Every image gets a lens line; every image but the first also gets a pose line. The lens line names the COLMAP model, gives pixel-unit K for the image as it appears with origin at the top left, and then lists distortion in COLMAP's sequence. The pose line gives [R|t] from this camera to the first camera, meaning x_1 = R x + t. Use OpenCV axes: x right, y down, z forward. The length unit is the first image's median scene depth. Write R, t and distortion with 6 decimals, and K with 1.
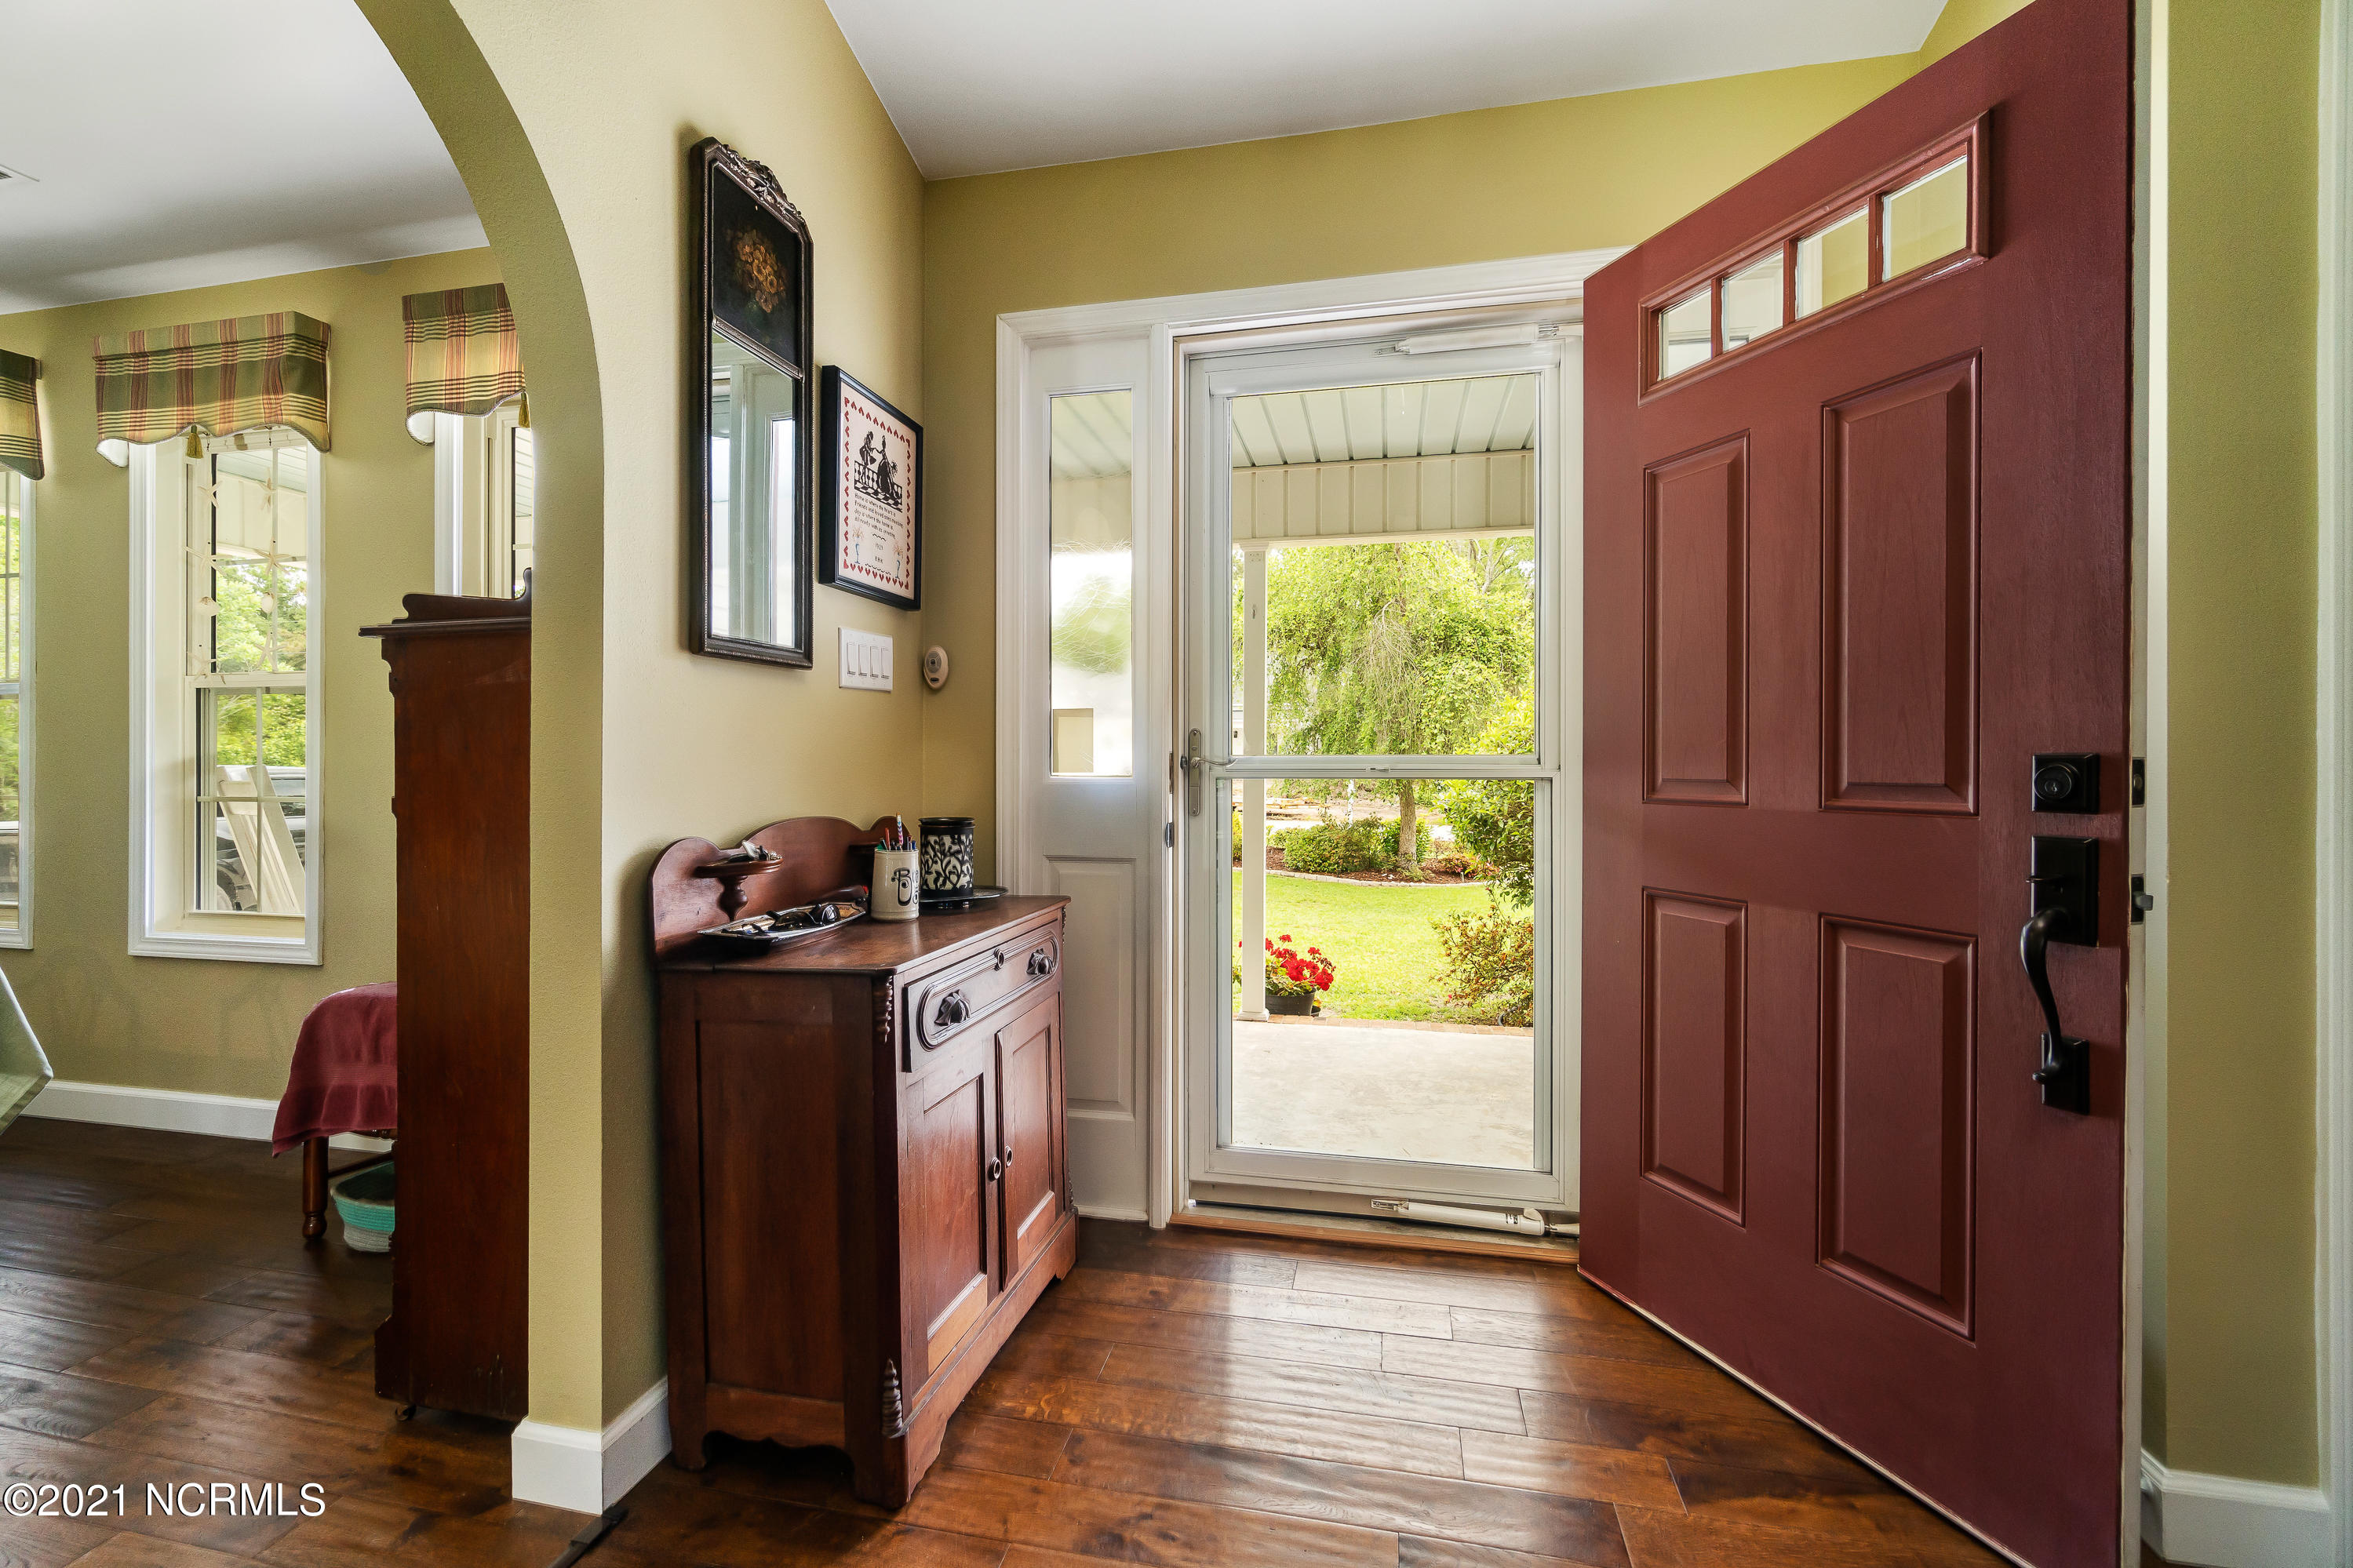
lens RADIAL K [[1039.5, 0, 1121.0], [0, 1039.5, 773.8], [0, 0, 1]] dist [-0.000677, 0.000587]
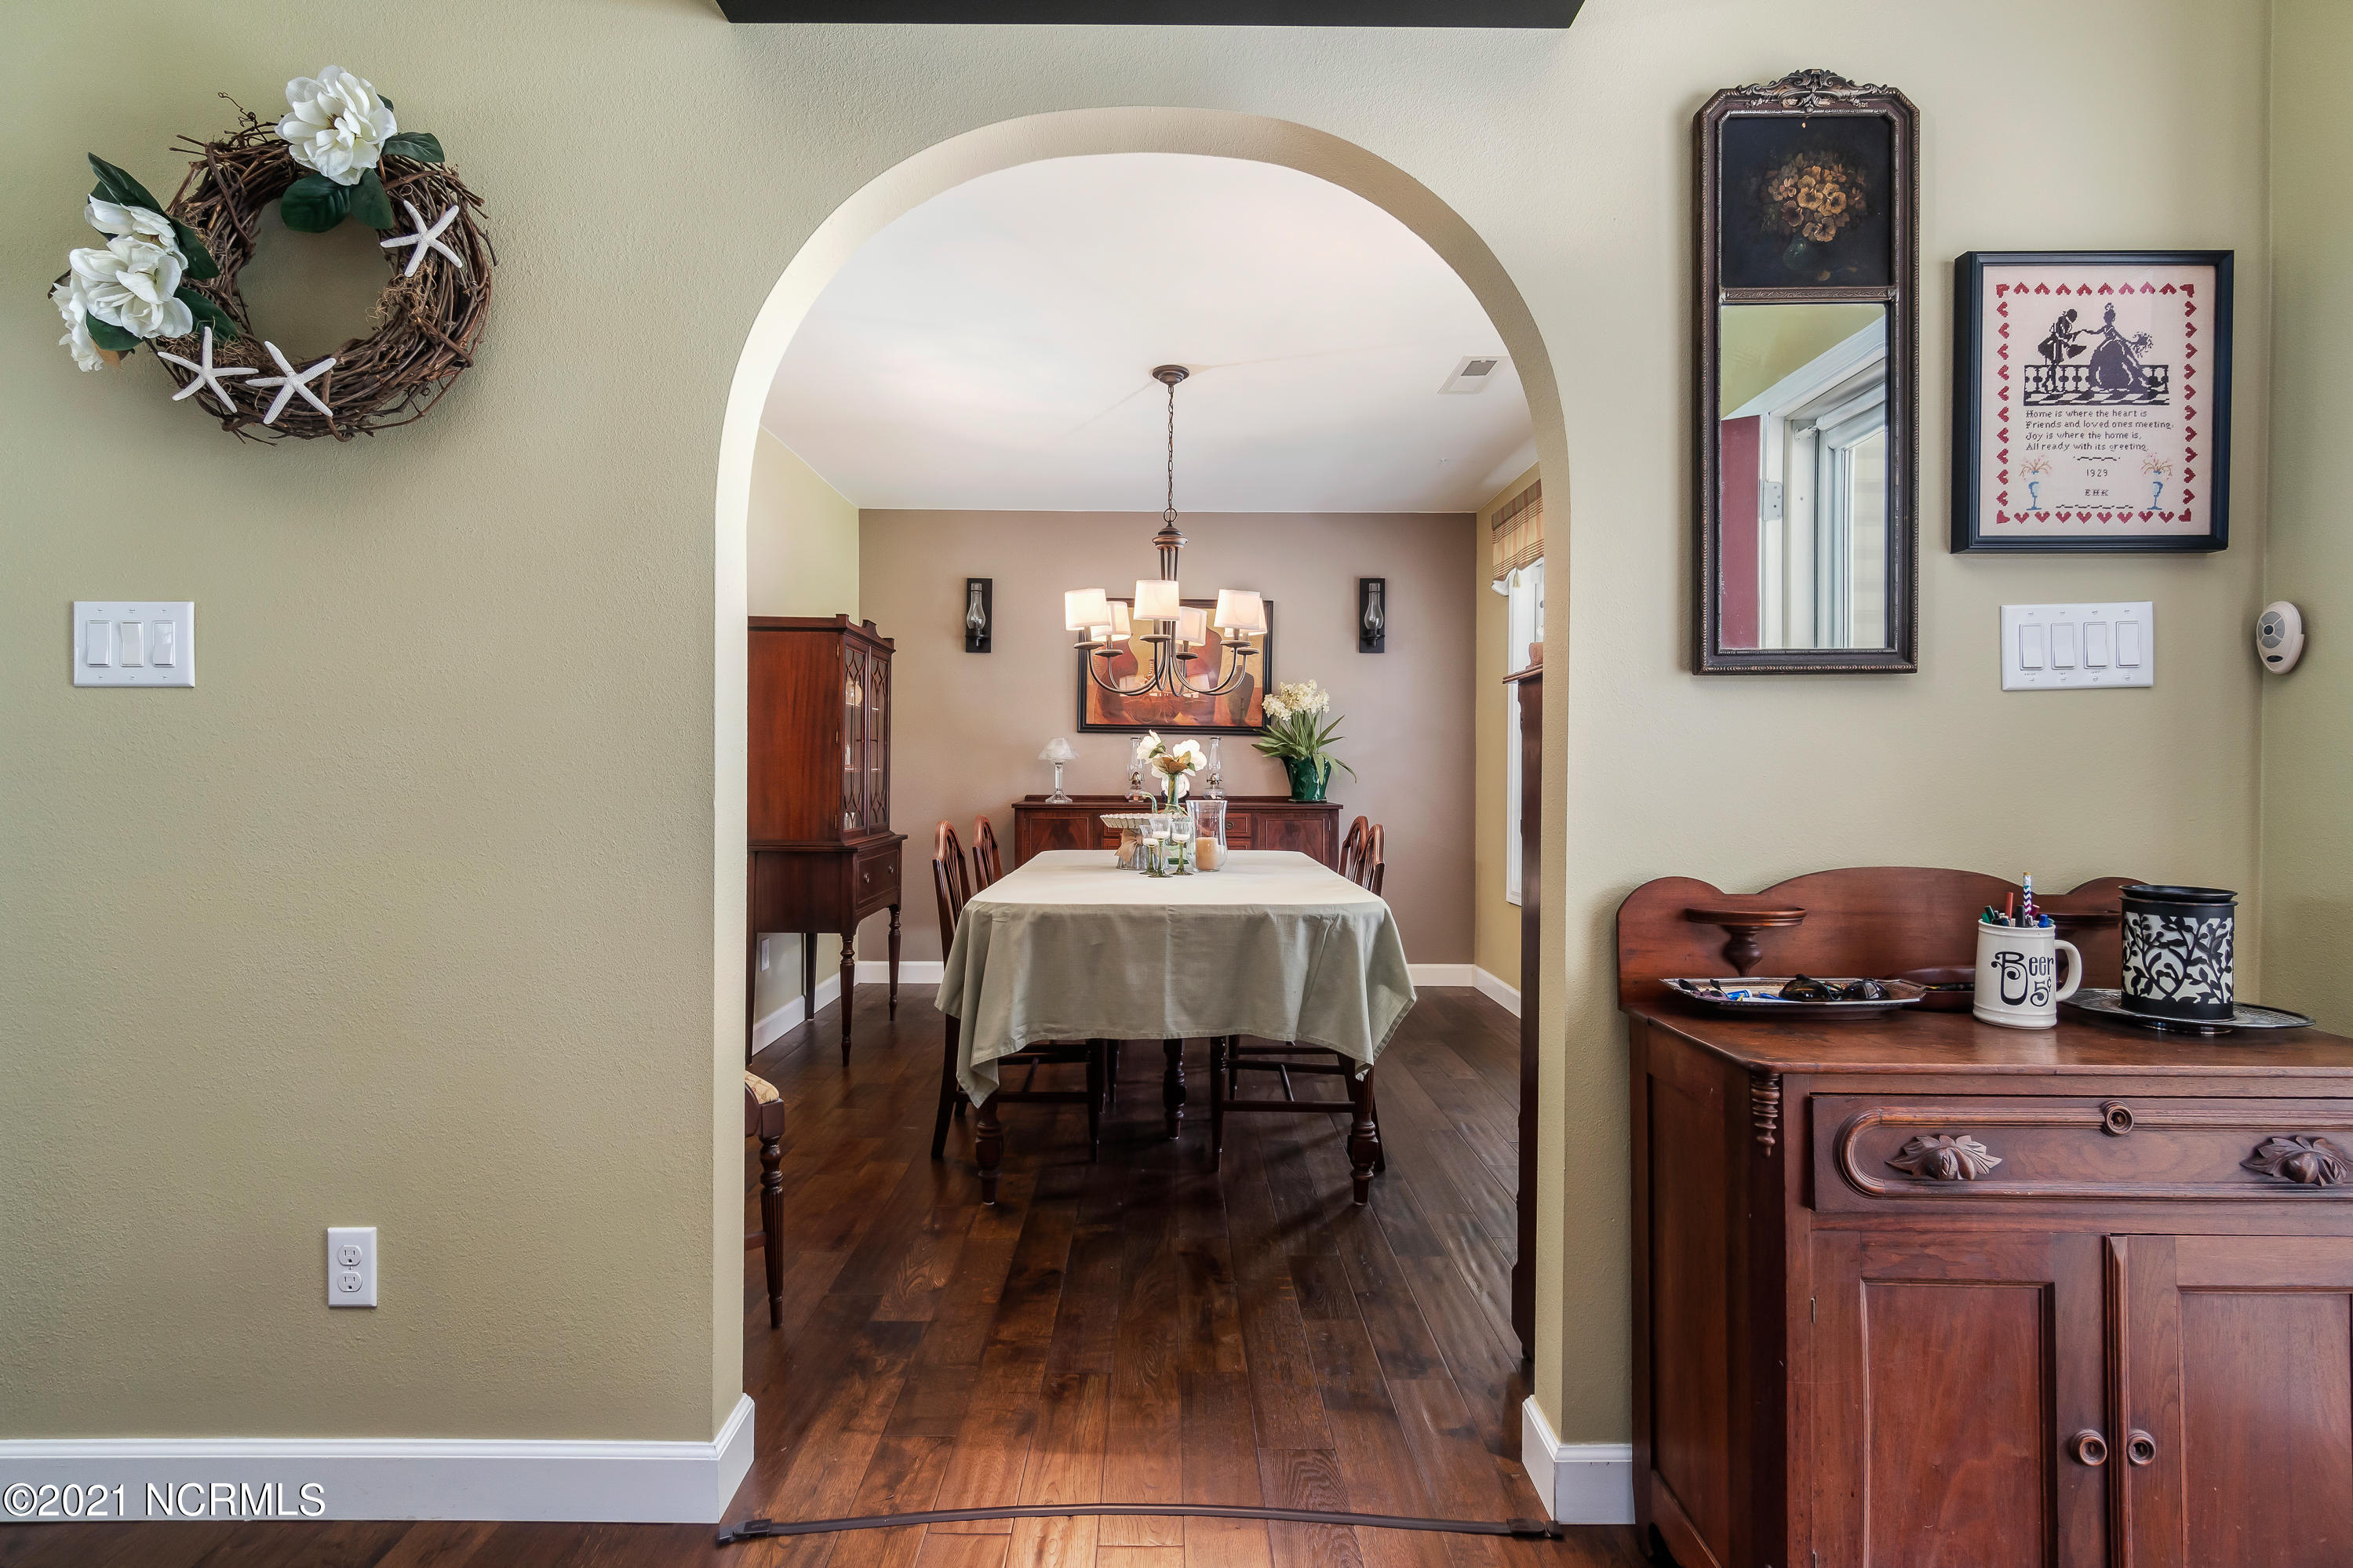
lens RADIAL K [[1145.9, 0, 1171.0], [0, 1145.9, 786.3], [0, 0, 1]] dist [0.003819, -0.000392]
pose [[0.227928, 0.011270, -0.973613, 0.368990], [-0.009284, 0.999913, 0.009401, -0.018640], [0.973634, 0.006896, 0.228013, 0.260610]]
